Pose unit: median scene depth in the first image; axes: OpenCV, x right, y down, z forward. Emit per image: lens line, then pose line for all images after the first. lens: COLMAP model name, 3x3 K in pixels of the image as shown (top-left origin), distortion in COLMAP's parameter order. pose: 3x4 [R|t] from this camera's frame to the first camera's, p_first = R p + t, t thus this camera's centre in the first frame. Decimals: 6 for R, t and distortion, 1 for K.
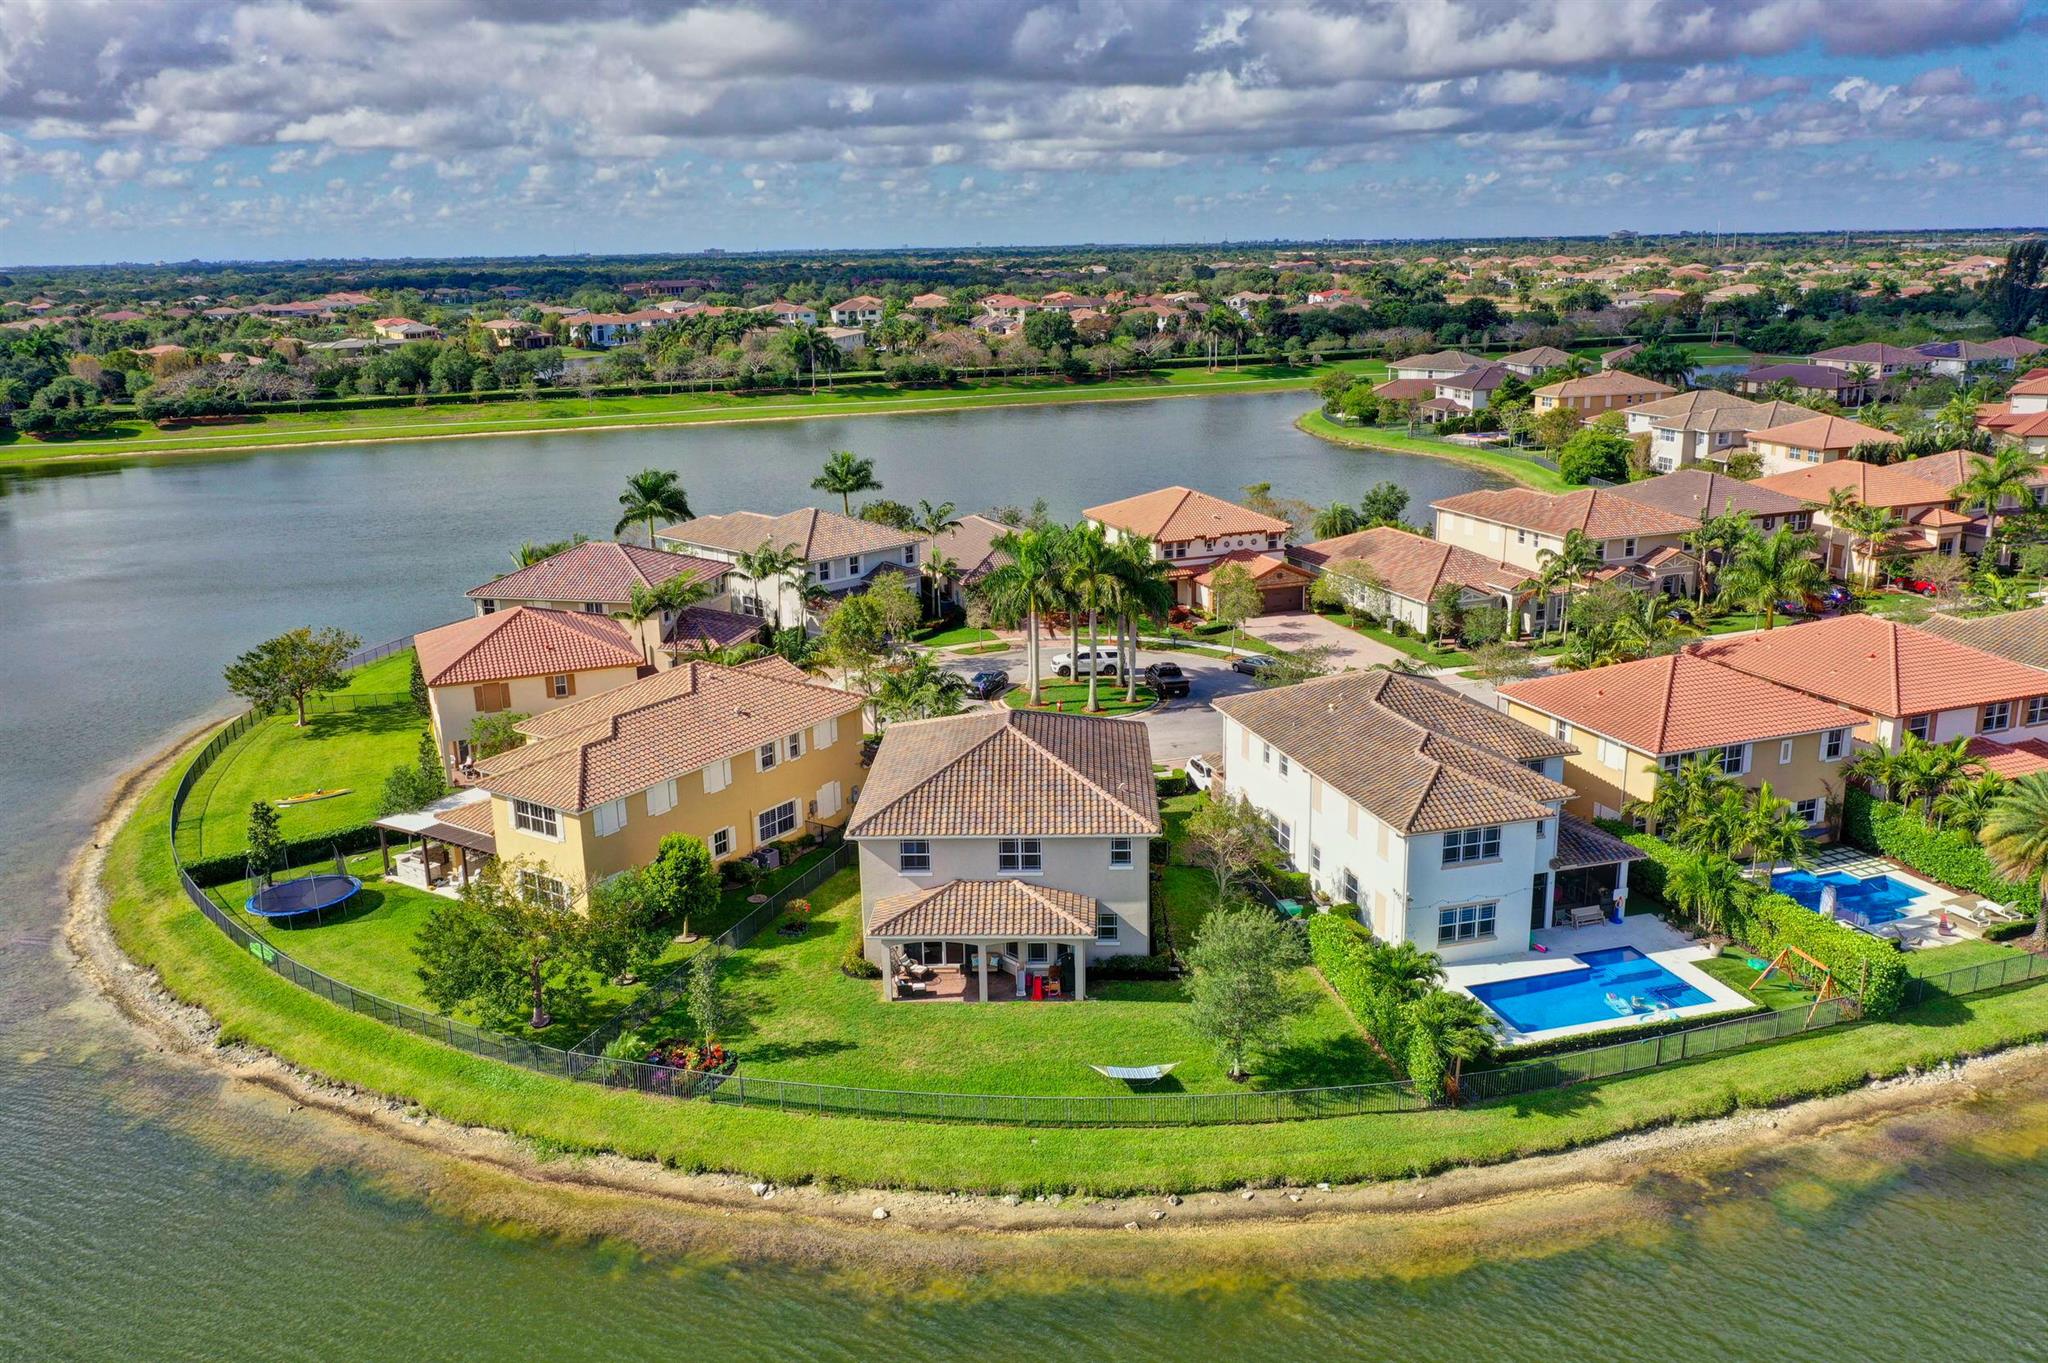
lens RADIAL K [[1594.1, 0, 1024.0], [0, 1594.1, 681.5], [0, 0, 1]] dist [-0.001153, -0.000523]
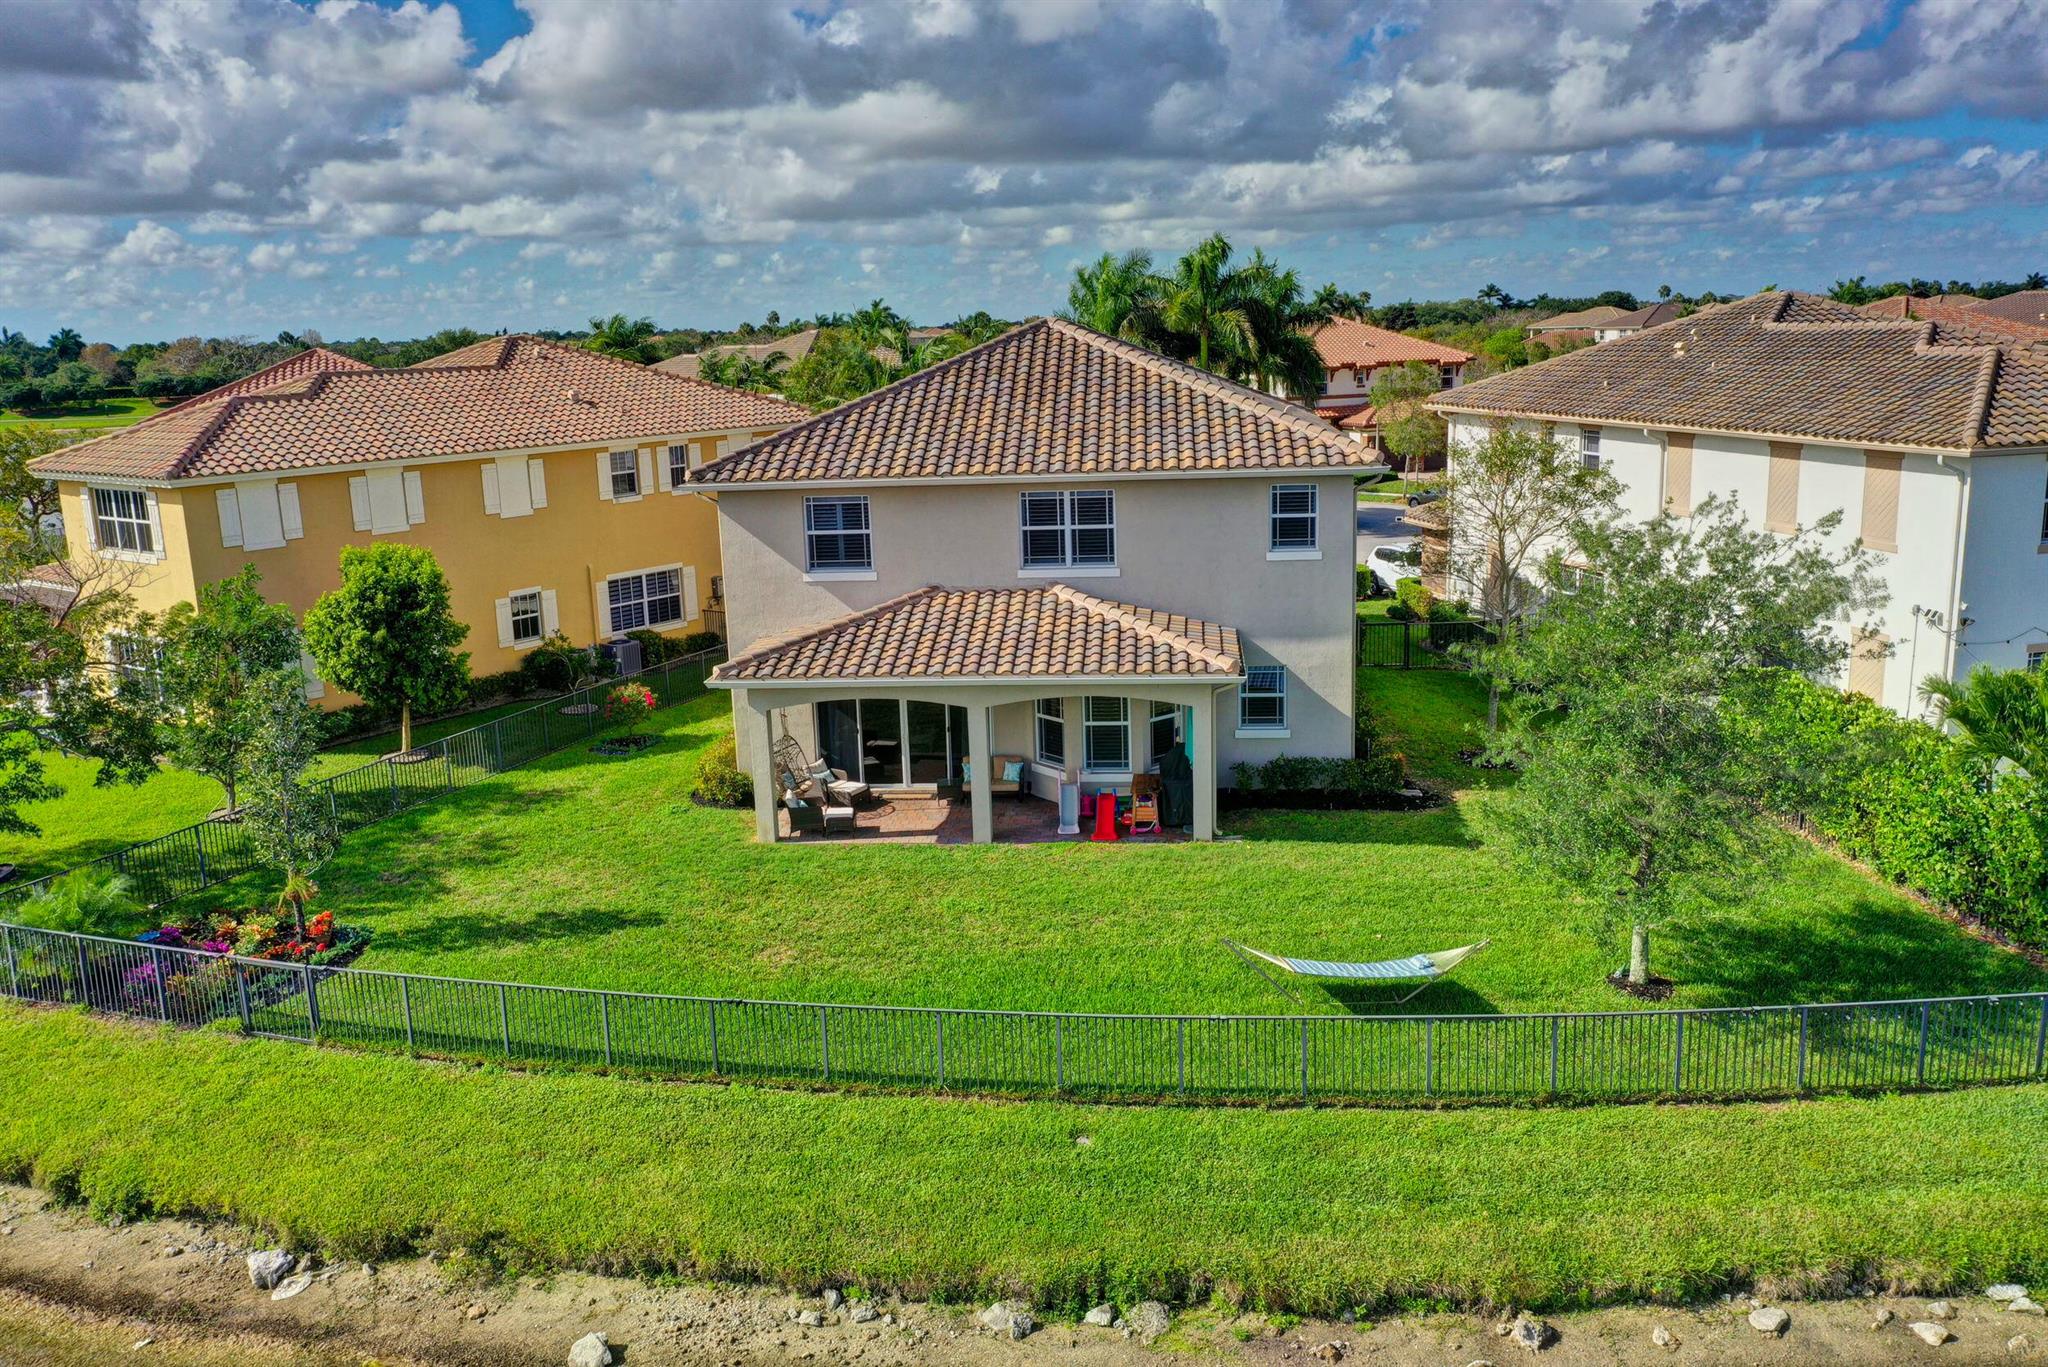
lens RADIAL K [[1609.0, 0, 1024.0], [0, 1609.0, 683.5], [0, 0, 1]] dist [-0.004411, 0.003669]
pose [[0.998395, -0.000252, -0.056625, 0.011702], [-0.002286, 0.998996, -0.044752, 0.186539], [0.056580, 0.044810, 0.997392, 0.590280]]
